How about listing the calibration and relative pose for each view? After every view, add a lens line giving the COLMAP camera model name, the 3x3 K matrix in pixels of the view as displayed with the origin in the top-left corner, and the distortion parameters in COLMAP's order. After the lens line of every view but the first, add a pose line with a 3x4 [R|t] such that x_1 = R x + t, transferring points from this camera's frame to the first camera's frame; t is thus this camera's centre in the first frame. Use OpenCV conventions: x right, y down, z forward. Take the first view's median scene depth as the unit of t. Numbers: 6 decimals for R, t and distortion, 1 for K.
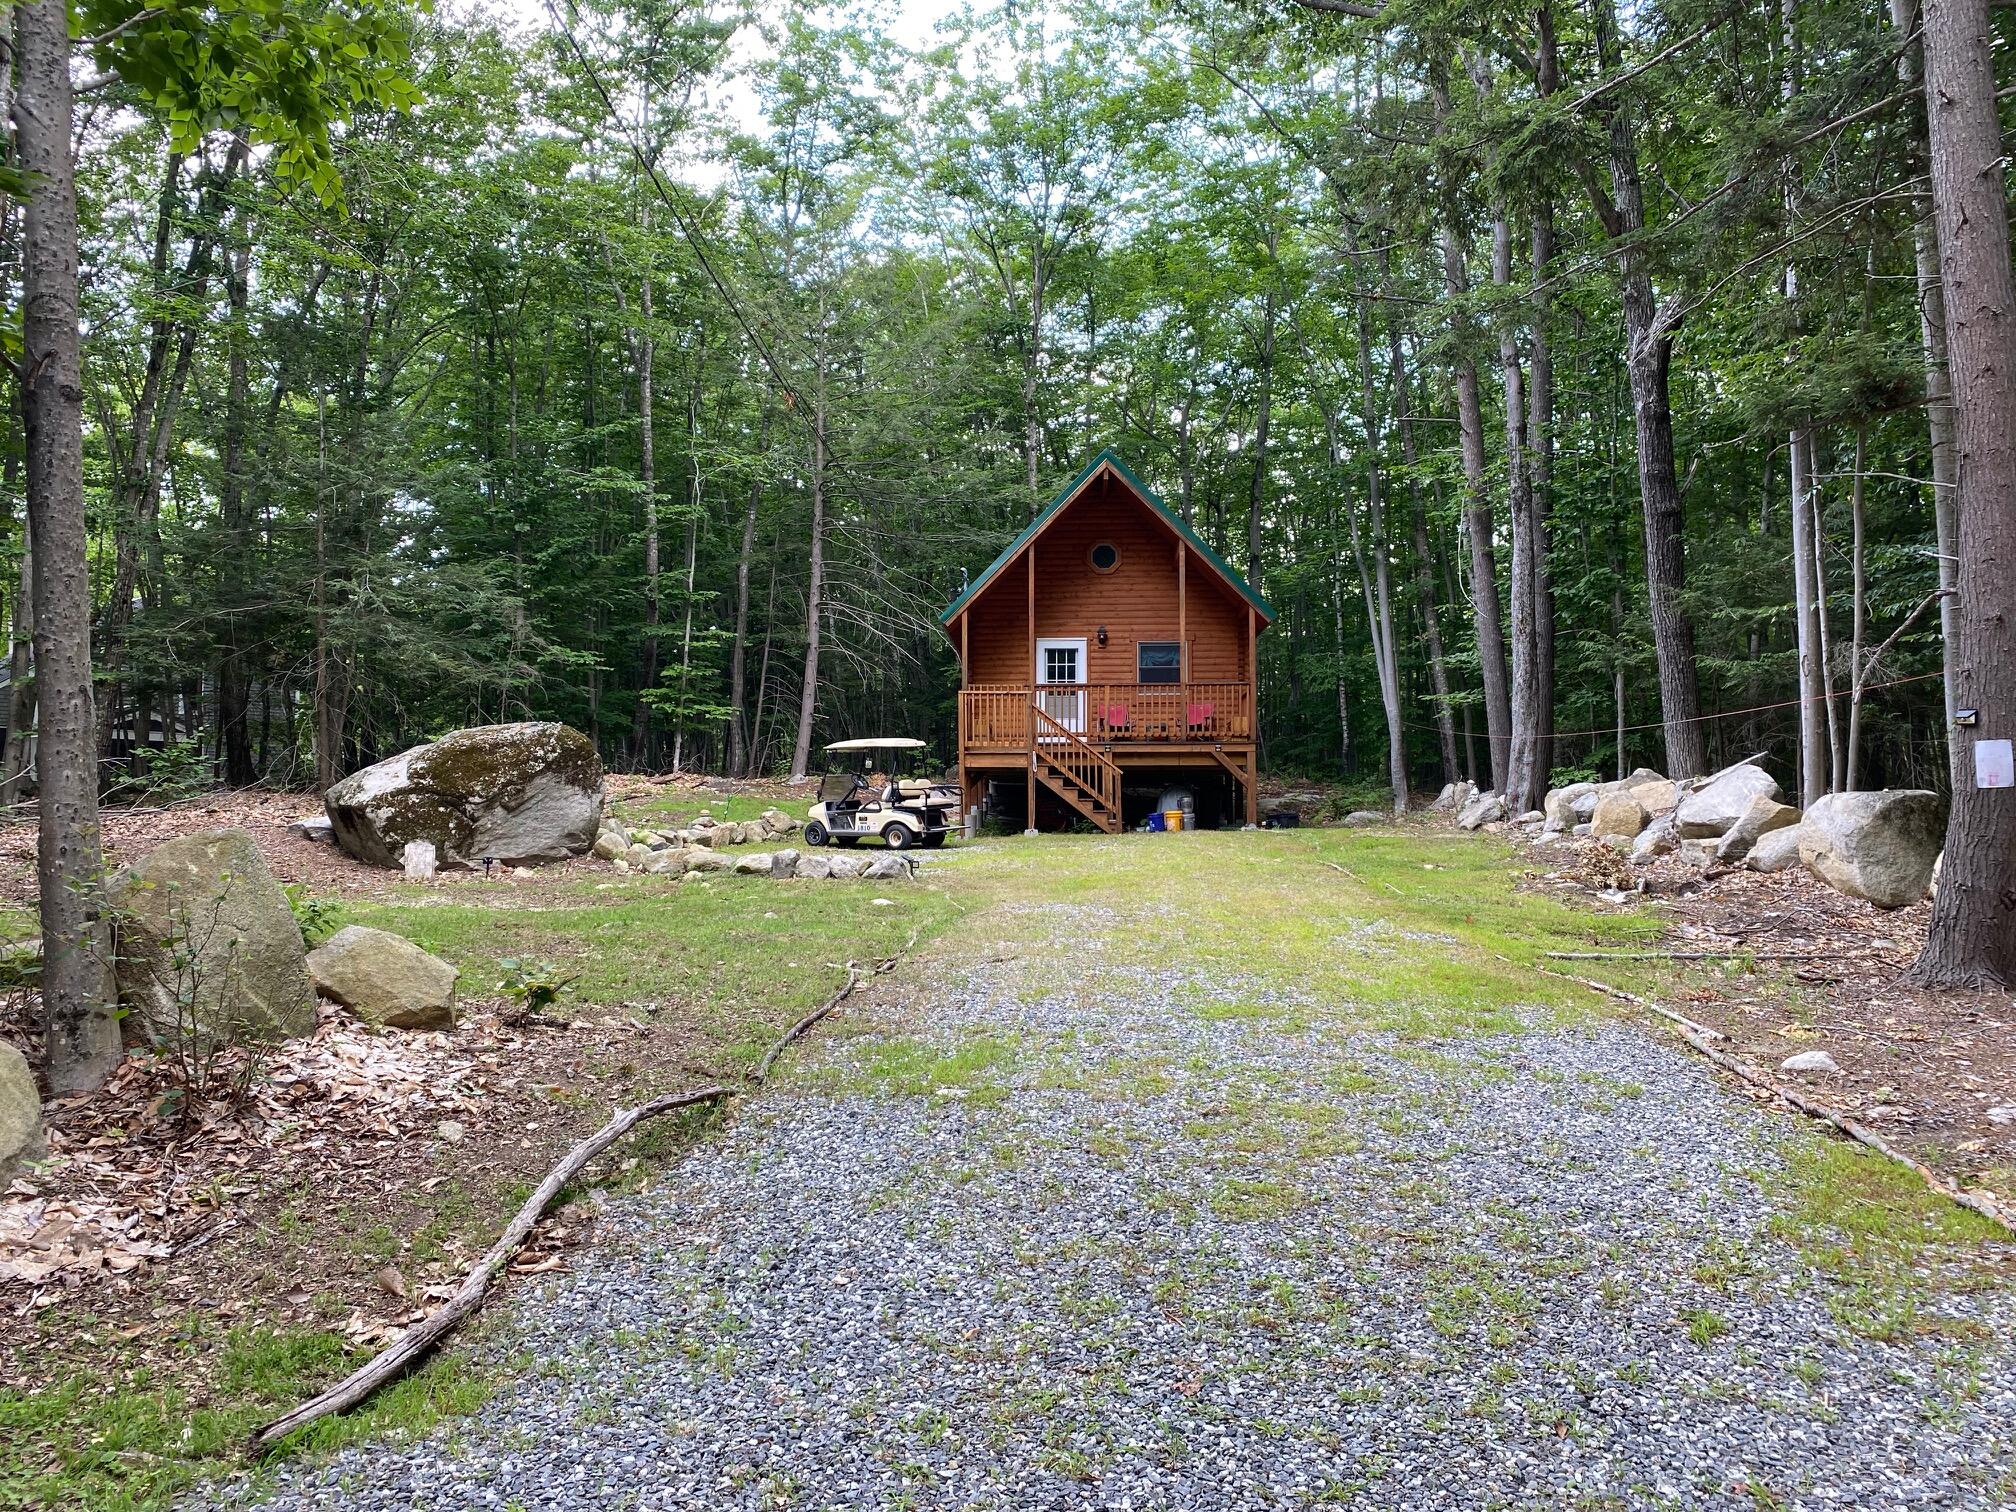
lens RADIAL K [[1554.6, 0, 1006.6], [0, 1554.6, 766.0], [0, 0, 1]] dist [0.023007, -0.021113]
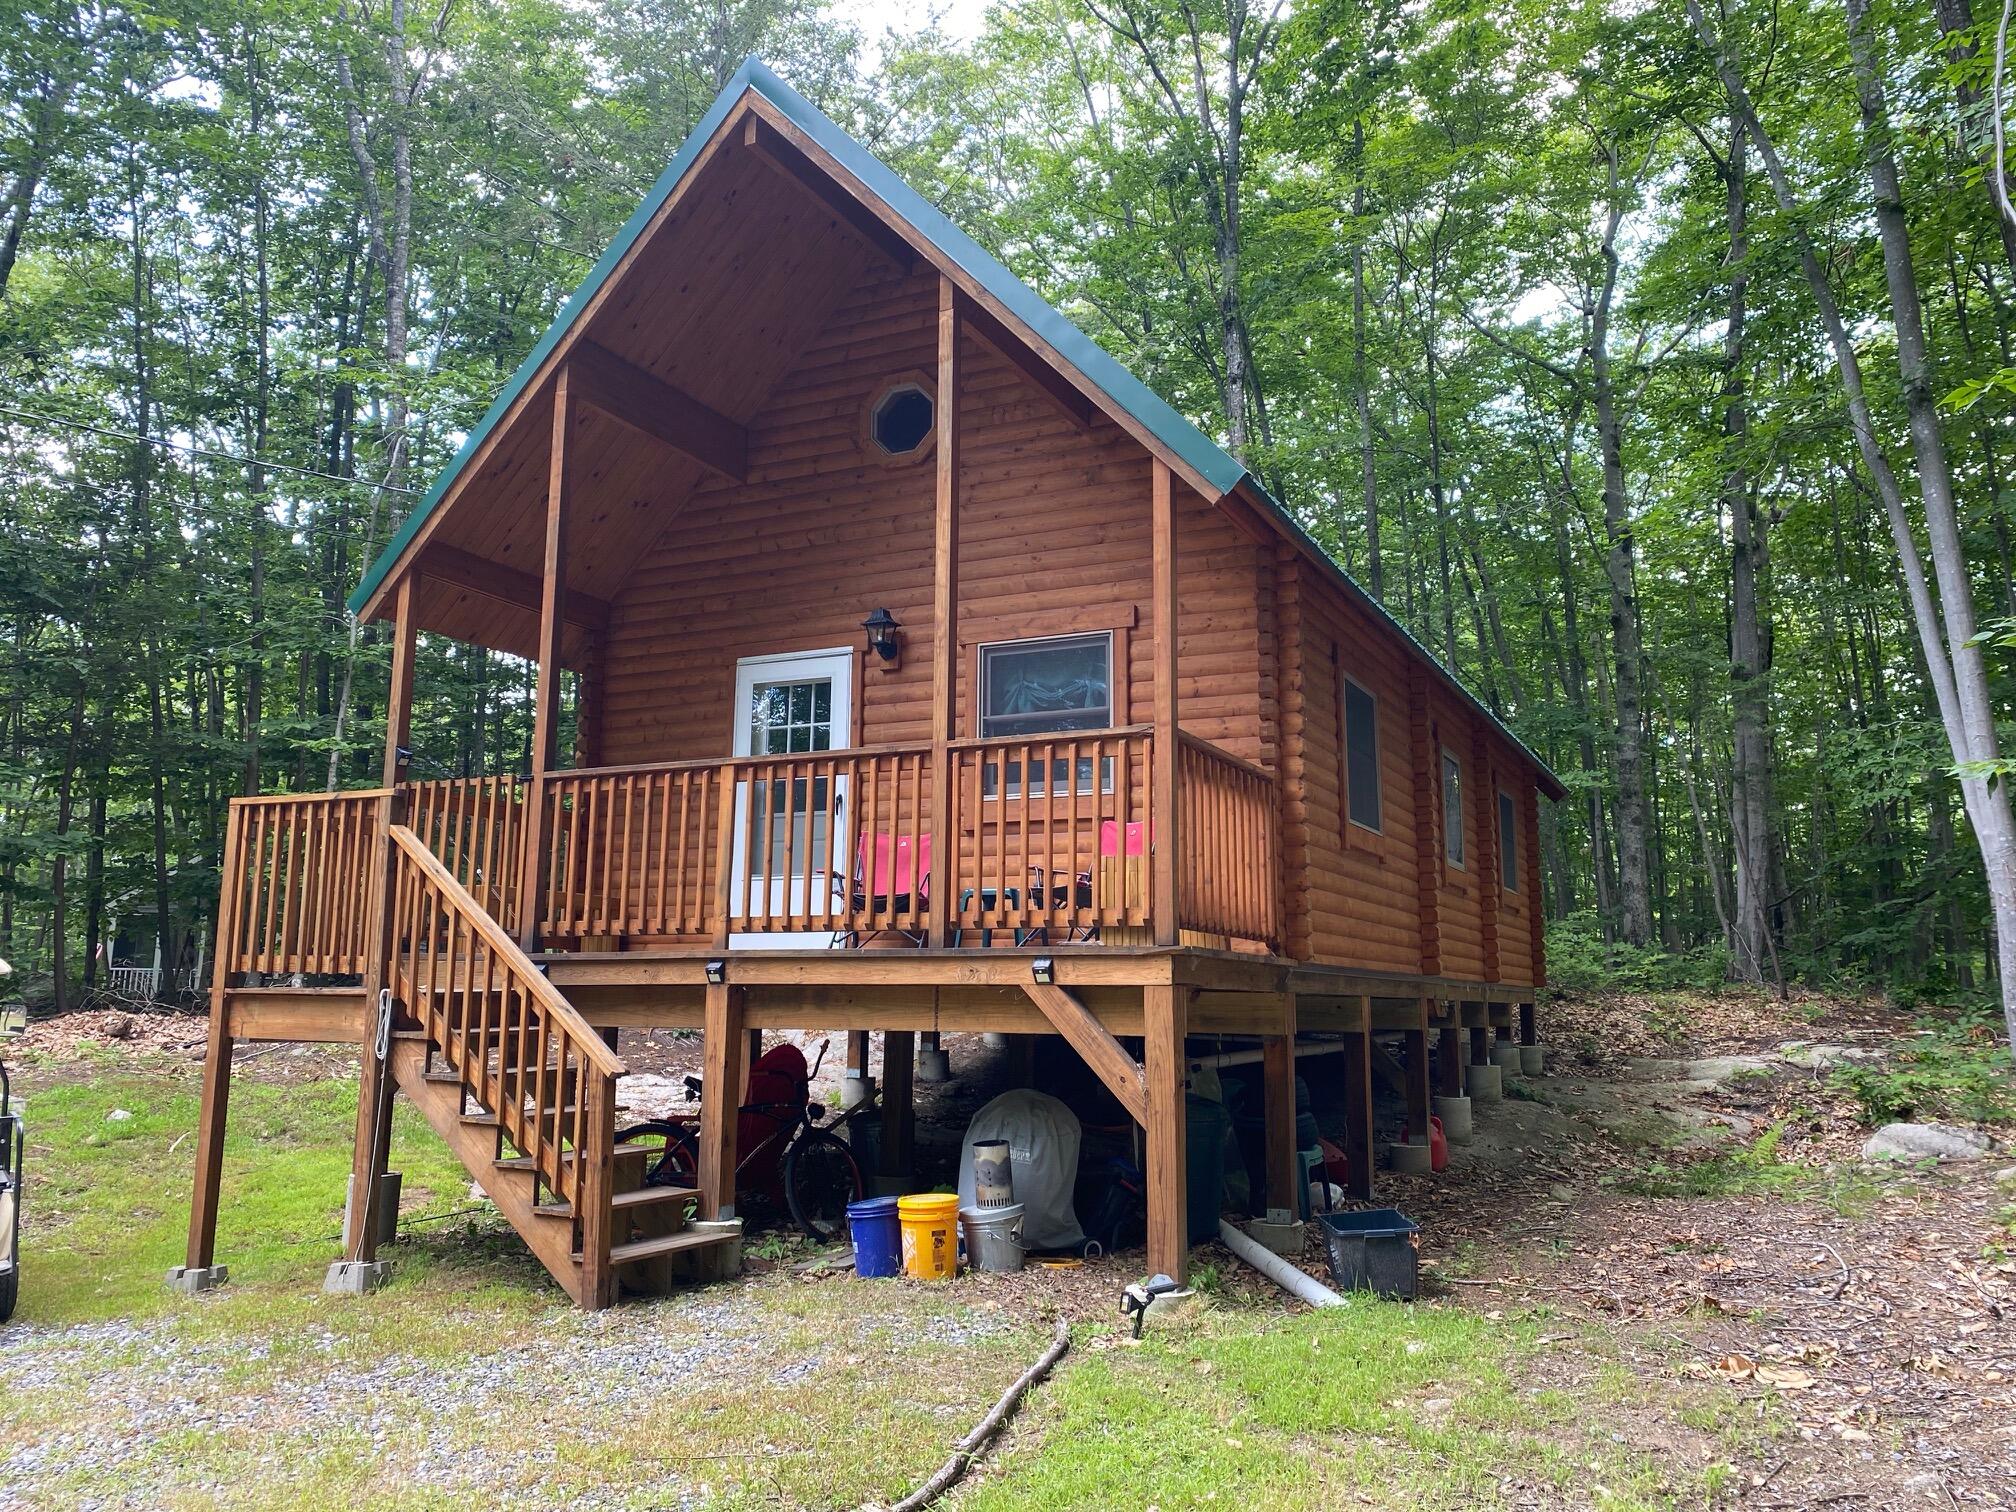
lens RADIAL K [[1554.6, 0, 1013.1], [0, 1554.6, 738.6], [0, 0, 1]] dist [0.023007, -0.021113]
pose [[0.911655, -0.062297, -0.406206, 0.251822], [0.009255, 0.991305, -0.131258, -0.016898], [0.410851, 0.115903, 0.904305, 0.776517]]
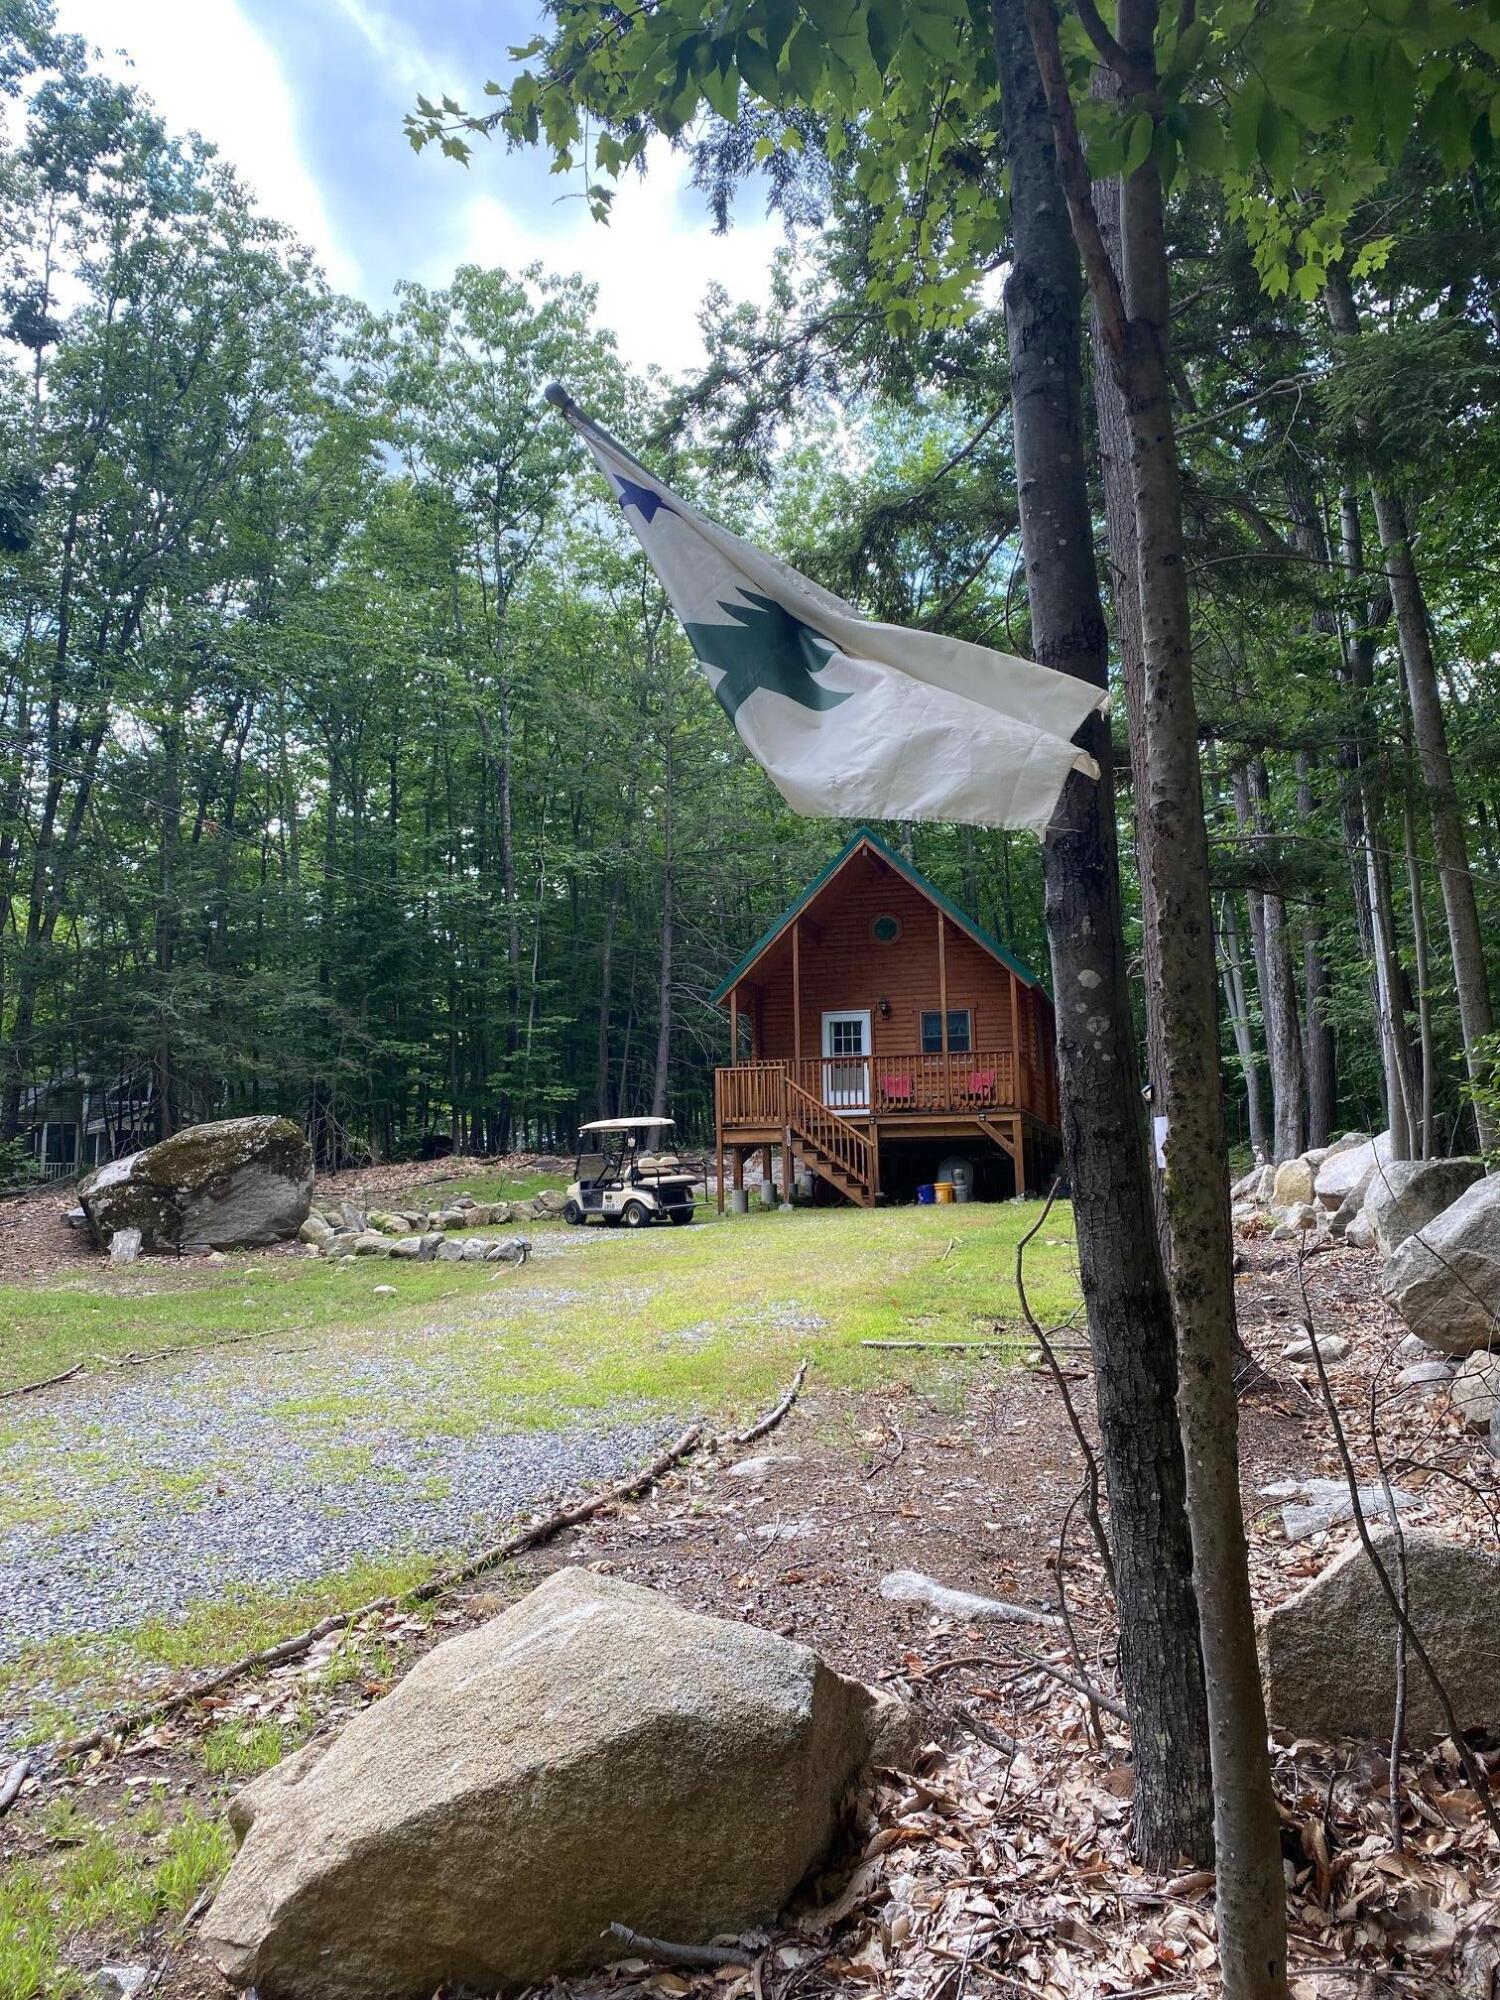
lens RADIAL K [[1542.3, 0, 761.1], [0, 1542.3, 1000.5], [0, 0, 1]] dist [0.023007, -0.021113]
pose [[0.973822, -0.044618, -0.222888, 0.228374], [0.025941, 0.995954, -0.086034, -0.005173], [0.225825, 0.078000, 0.971040, 0.016868]]
